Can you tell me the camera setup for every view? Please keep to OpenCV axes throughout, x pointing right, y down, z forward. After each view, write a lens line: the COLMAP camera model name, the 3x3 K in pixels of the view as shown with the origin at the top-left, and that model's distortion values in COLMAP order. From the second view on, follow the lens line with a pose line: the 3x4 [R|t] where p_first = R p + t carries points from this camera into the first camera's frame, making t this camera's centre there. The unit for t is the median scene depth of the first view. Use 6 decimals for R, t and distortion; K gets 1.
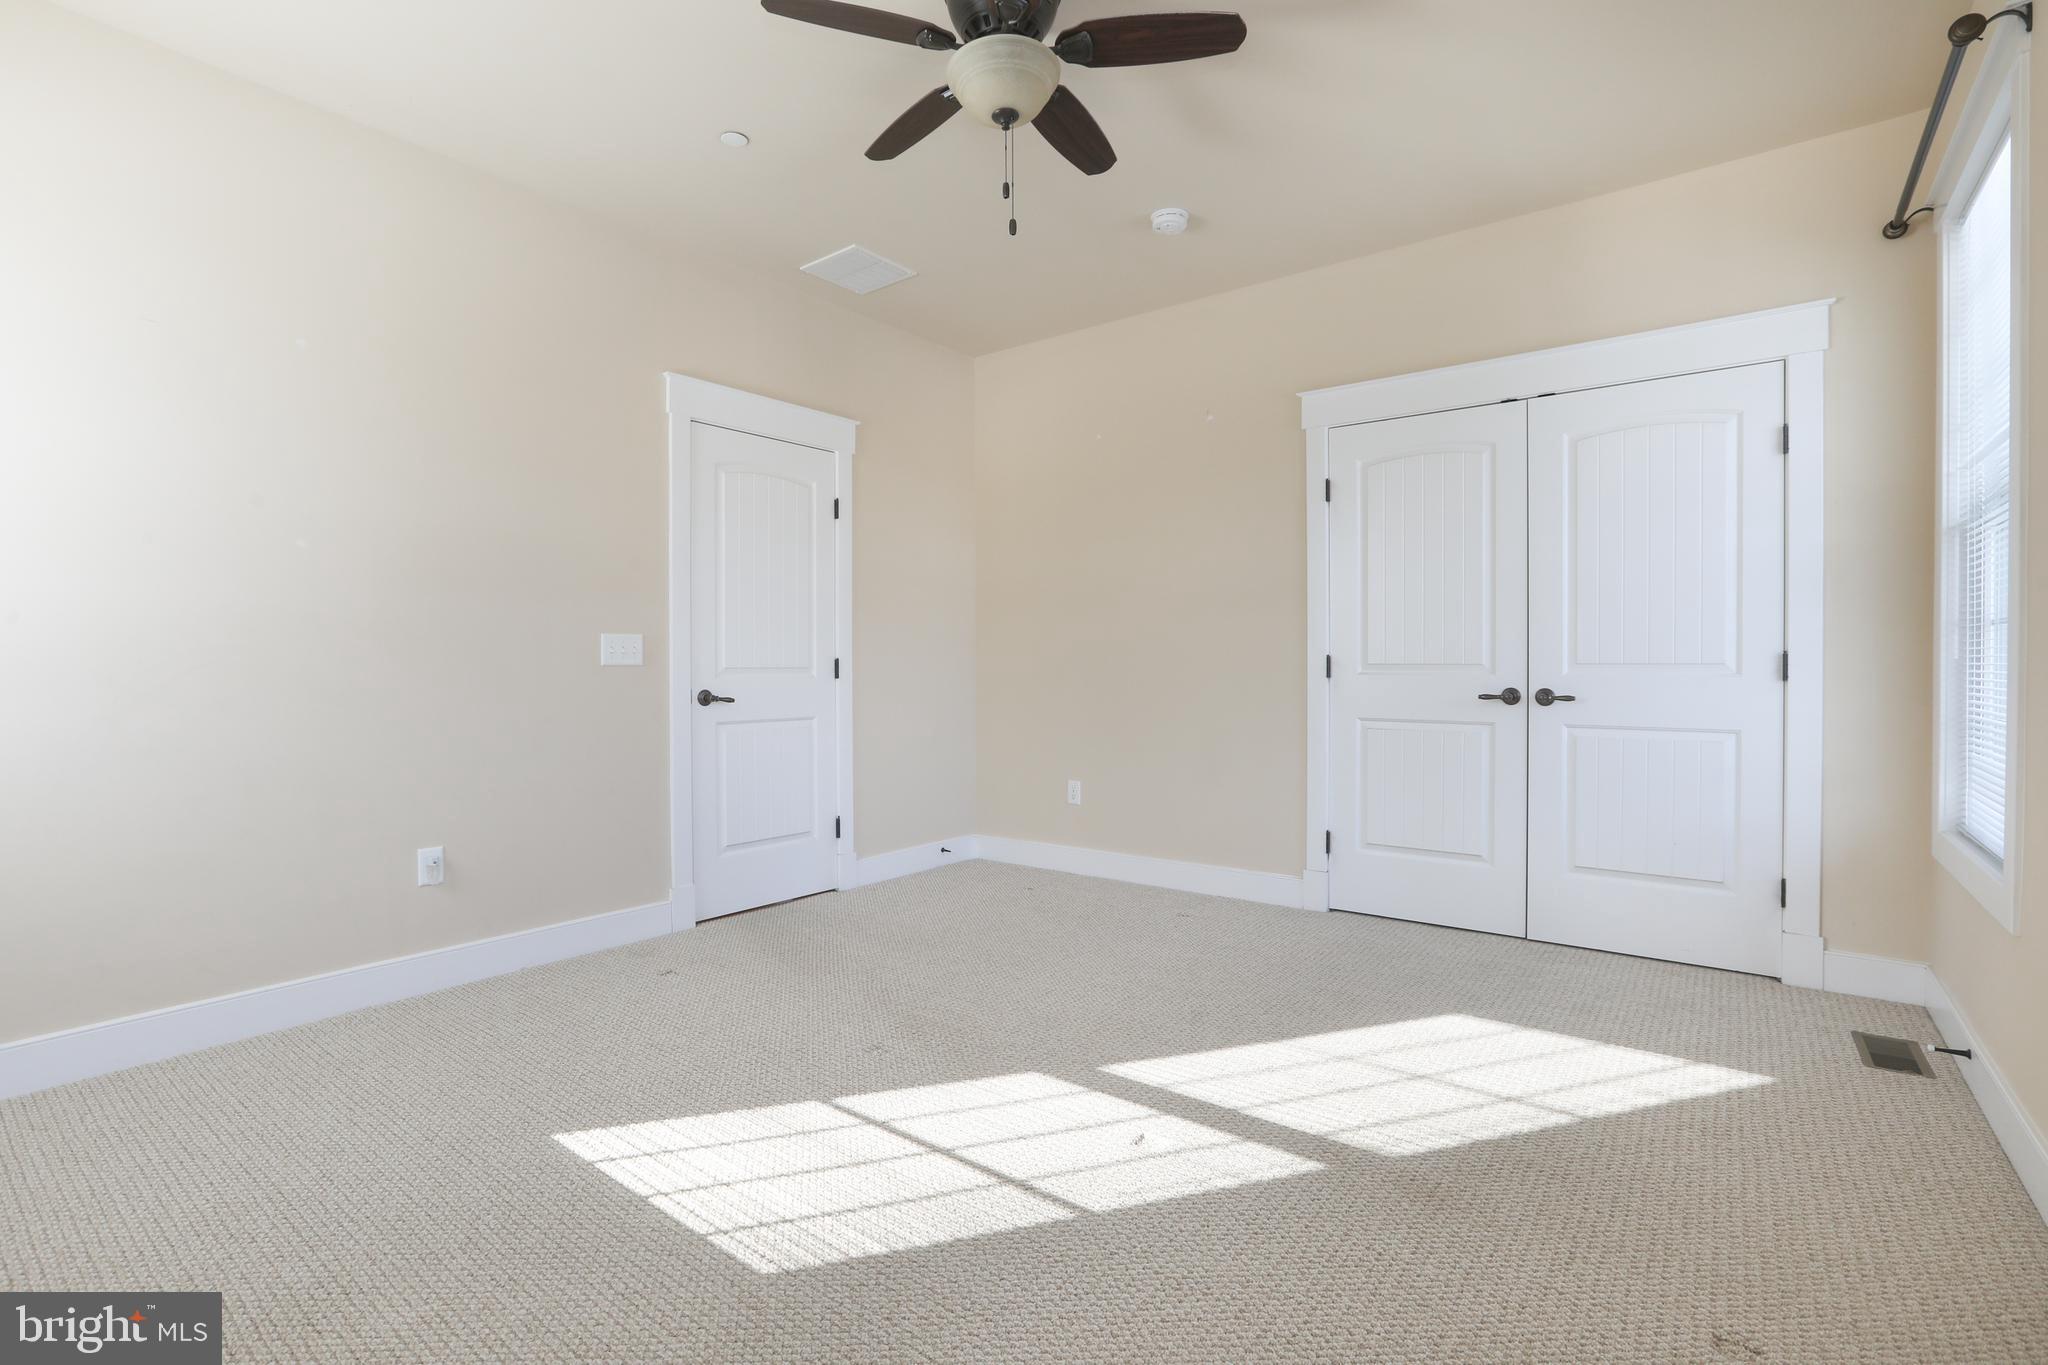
lens RADIAL K [[935.6, 0, 1024.0], [0, 935.6, 682.5], [0, 0, 1]] dist [-0.010937, -0.000237]
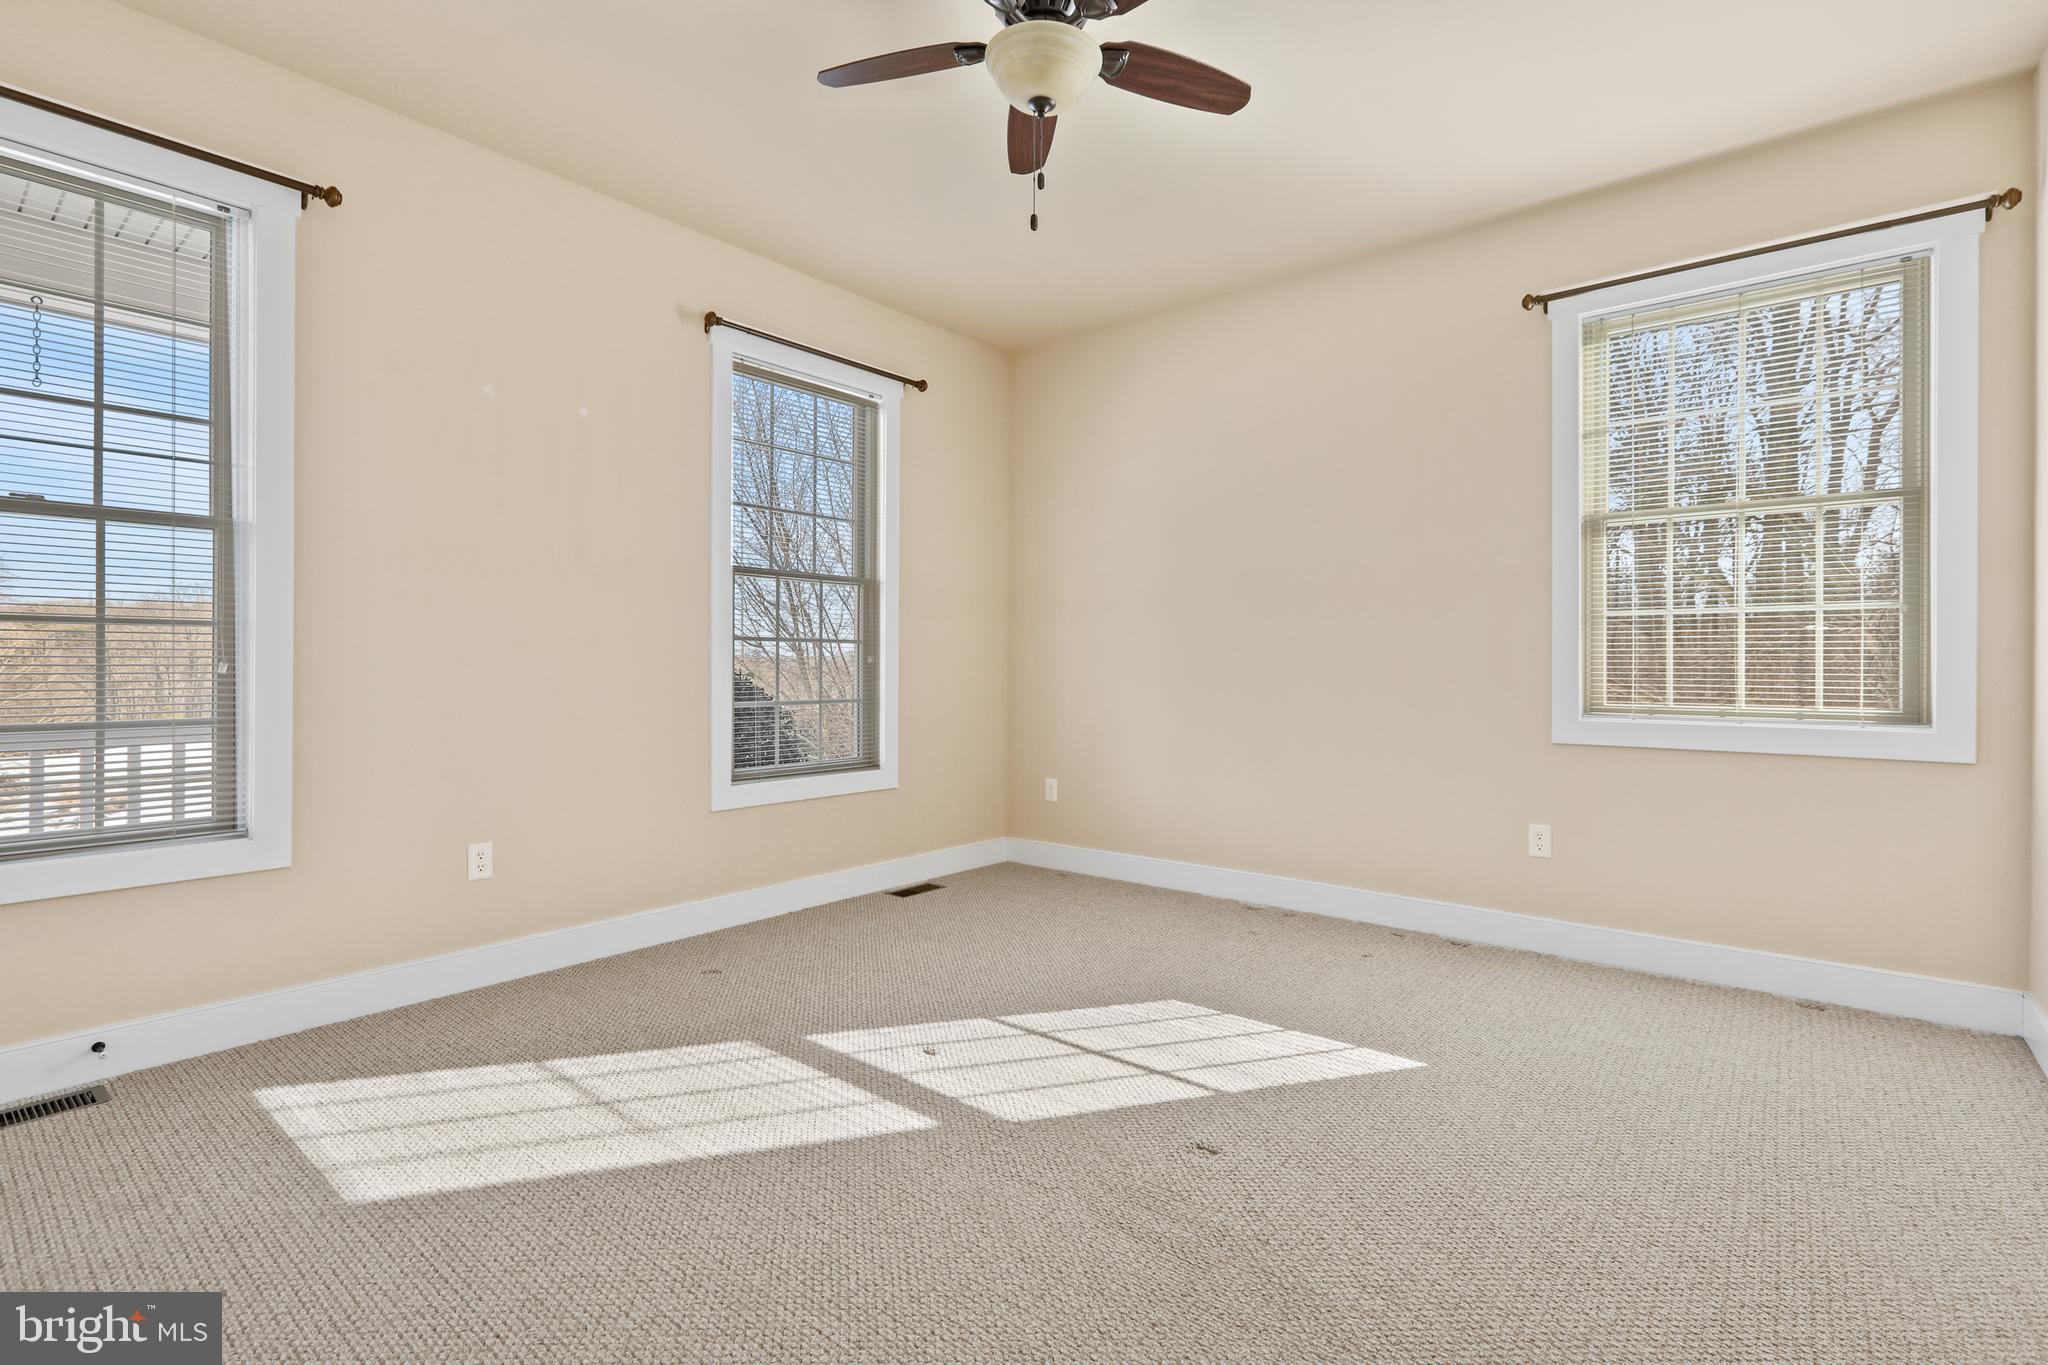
lens RADIAL K [[935.6, 0, 1024.0], [0, 935.6, 682.5], [0, 0, 1]] dist [-0.010937, -0.000237]
pose [[-0.999477, 0.001258, 0.032314, -0.034807], [0.002269, 0.999508, 0.031297, -0.033494], [-0.032259, 0.031354, -0.998988, 2.114241]]
